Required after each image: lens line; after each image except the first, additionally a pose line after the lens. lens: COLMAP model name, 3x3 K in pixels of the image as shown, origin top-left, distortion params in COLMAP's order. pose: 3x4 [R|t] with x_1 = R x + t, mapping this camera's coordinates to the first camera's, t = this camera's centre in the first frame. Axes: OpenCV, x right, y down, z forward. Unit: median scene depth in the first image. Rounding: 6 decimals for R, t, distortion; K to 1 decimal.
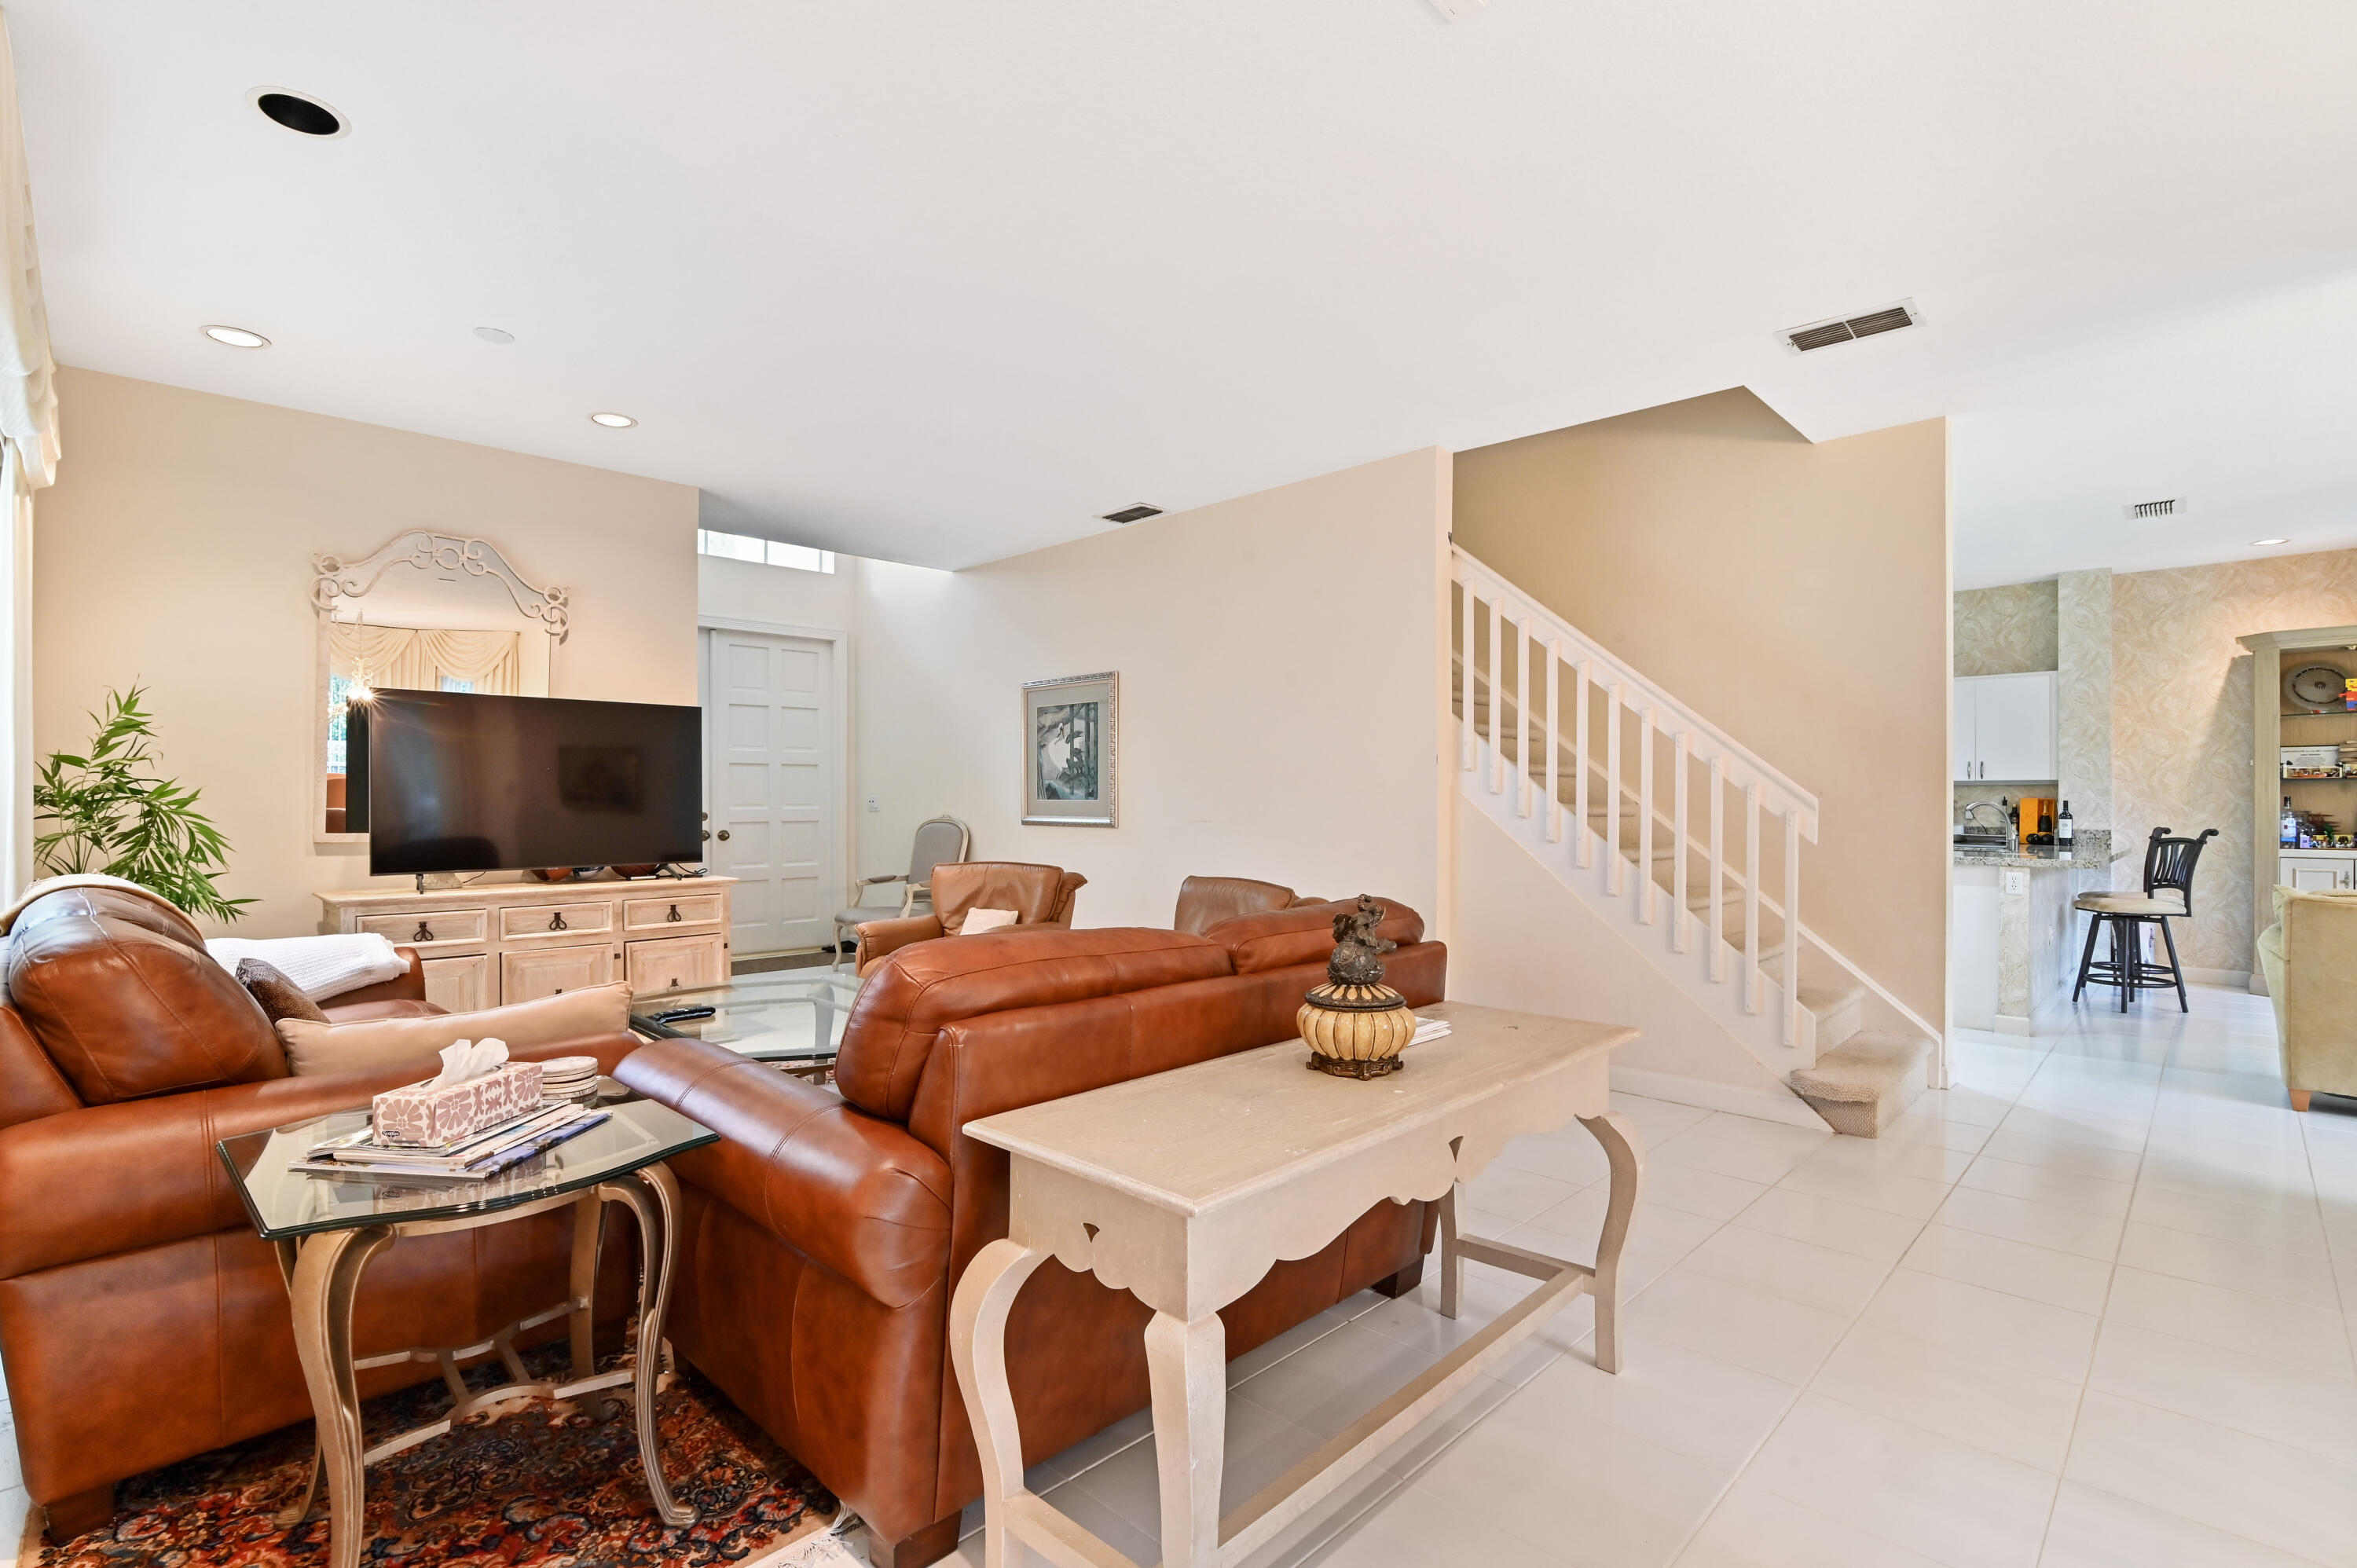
lens RADIAL K [[1086.0, 0, 1178.5], [0, 1086.0, 789.1], [0, 0, 1]] dist [-0.013278, 0.000914]
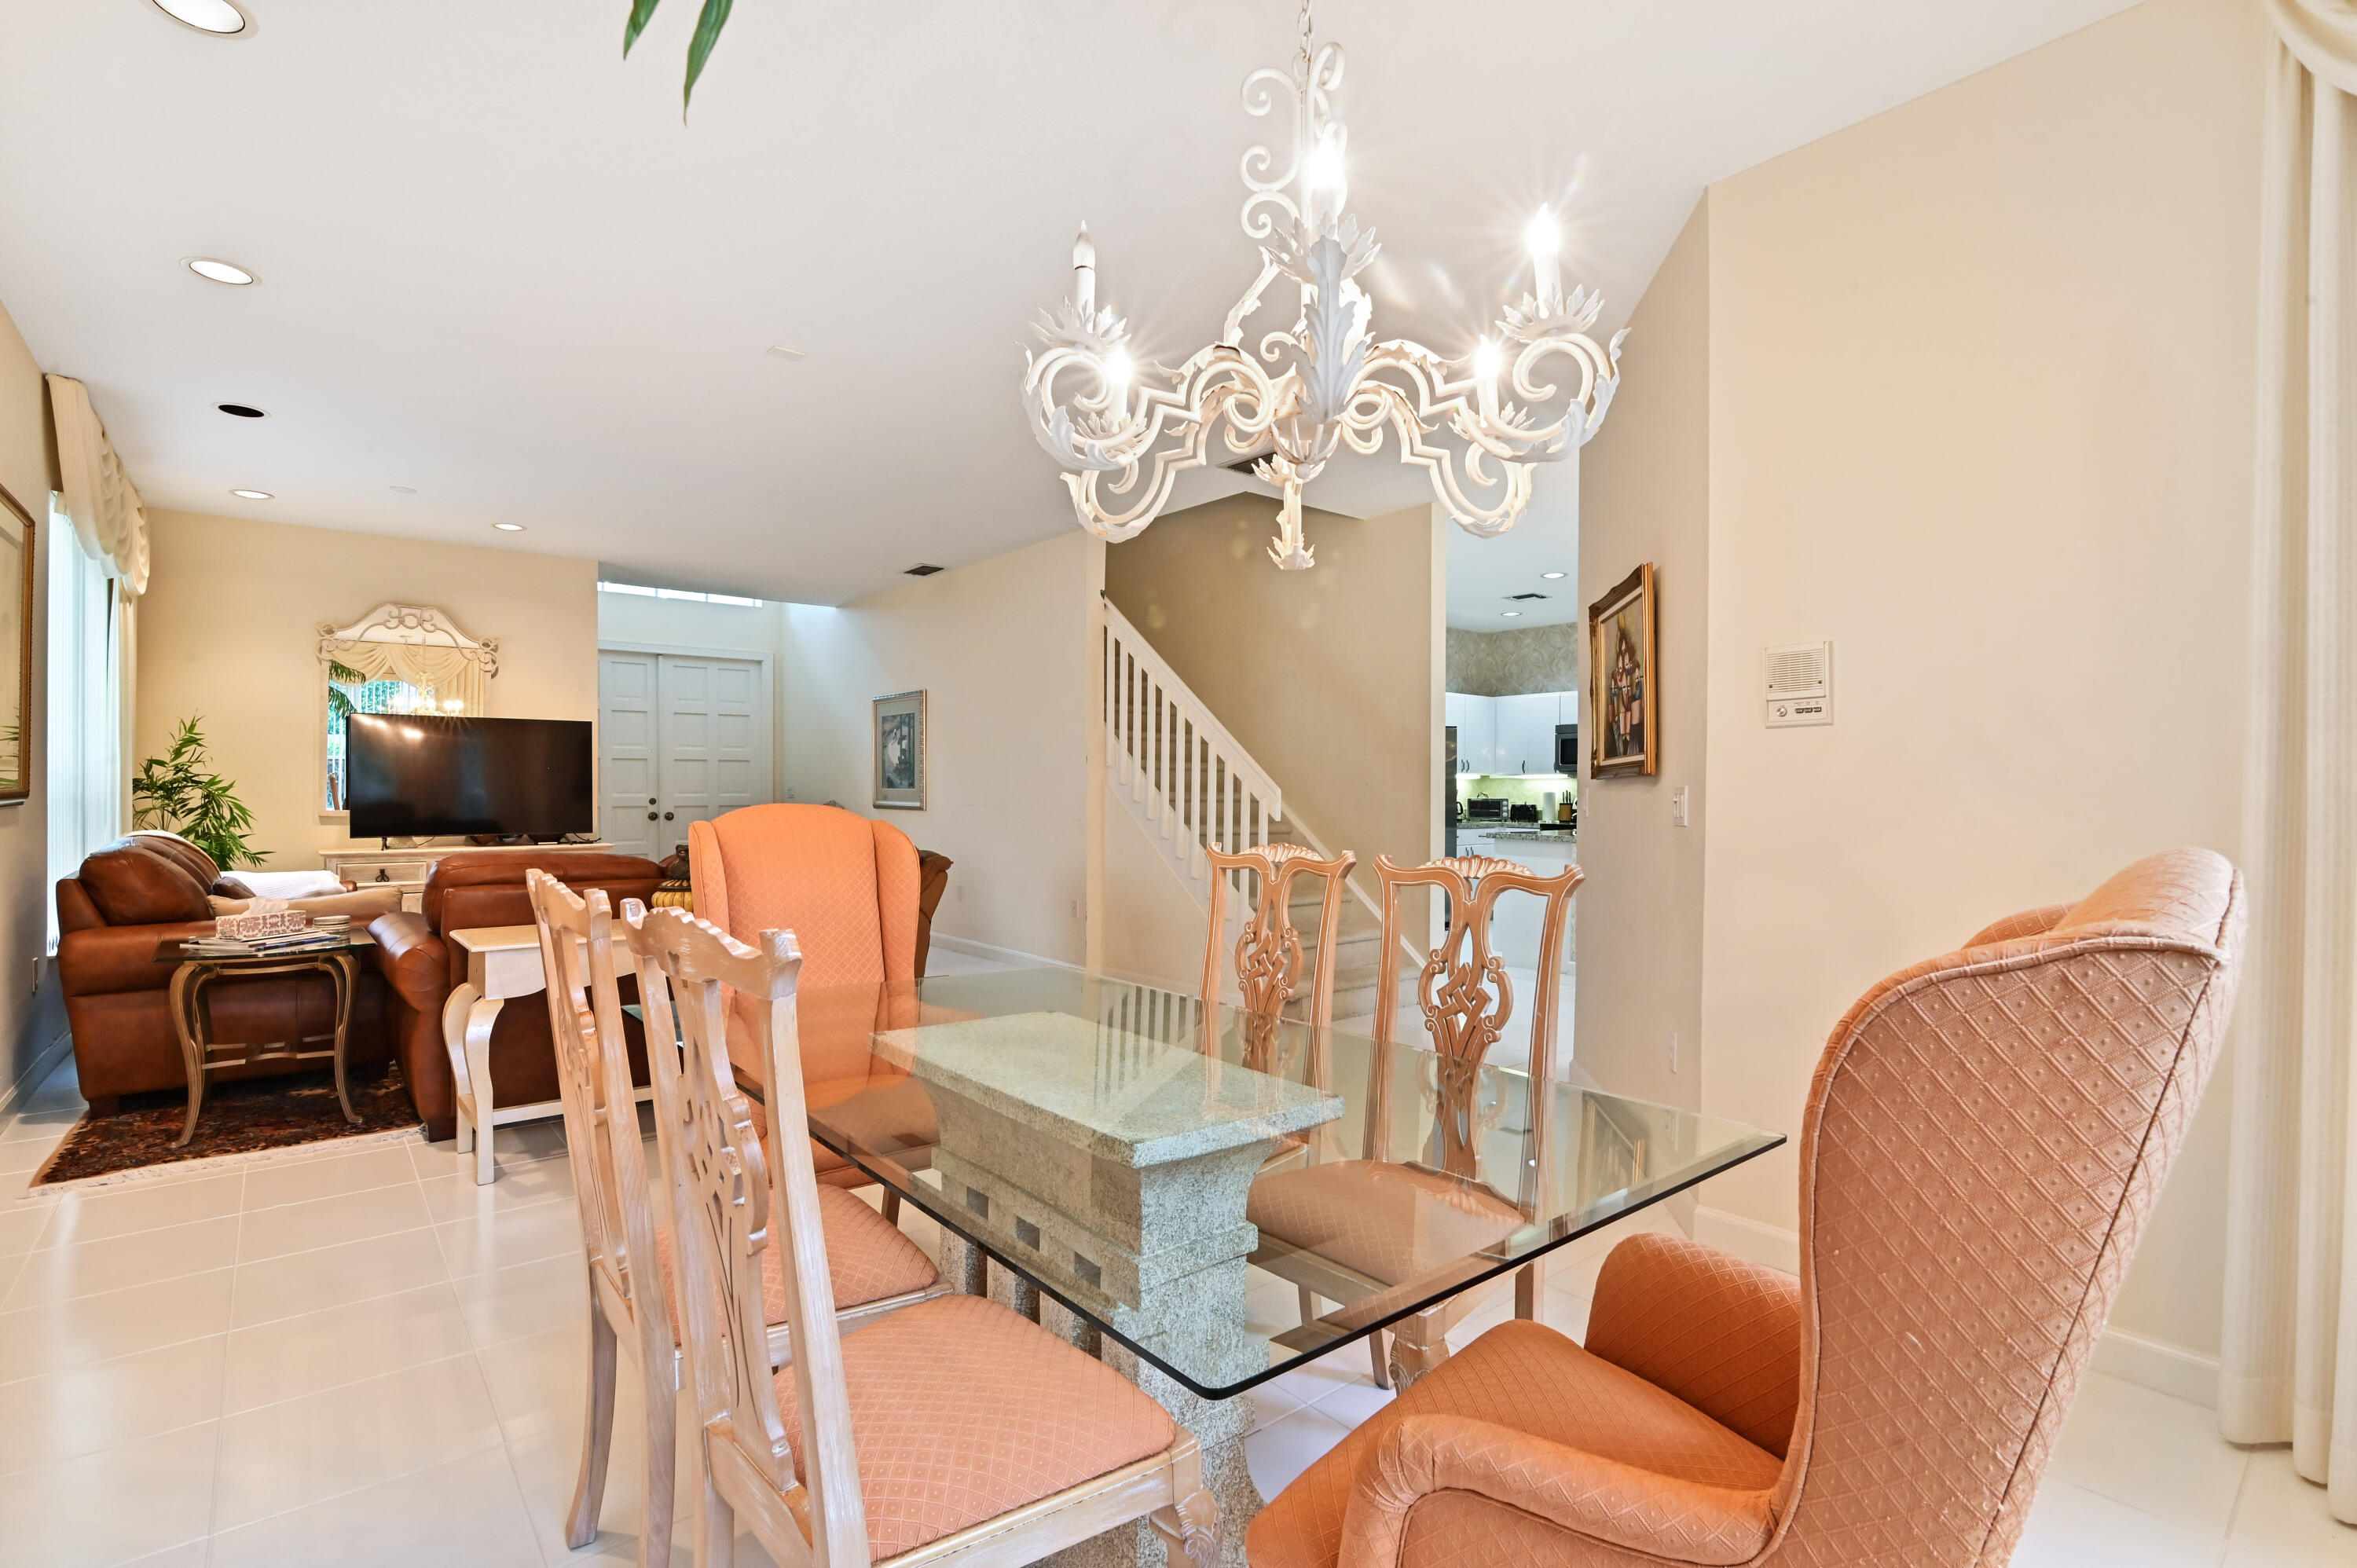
lens RADIAL K [[1086.0, 0, 1178.5], [0, 1086.0, 785.8], [0, 0, 1]] dist [-0.013278, 0.000914]
pose [[0.995680, 0.001472, -0.092842, 0.607073], [-0.000875, 0.999979, 0.006470, -0.003673], [0.092849, -0.006361, 0.995660, -0.437018]]
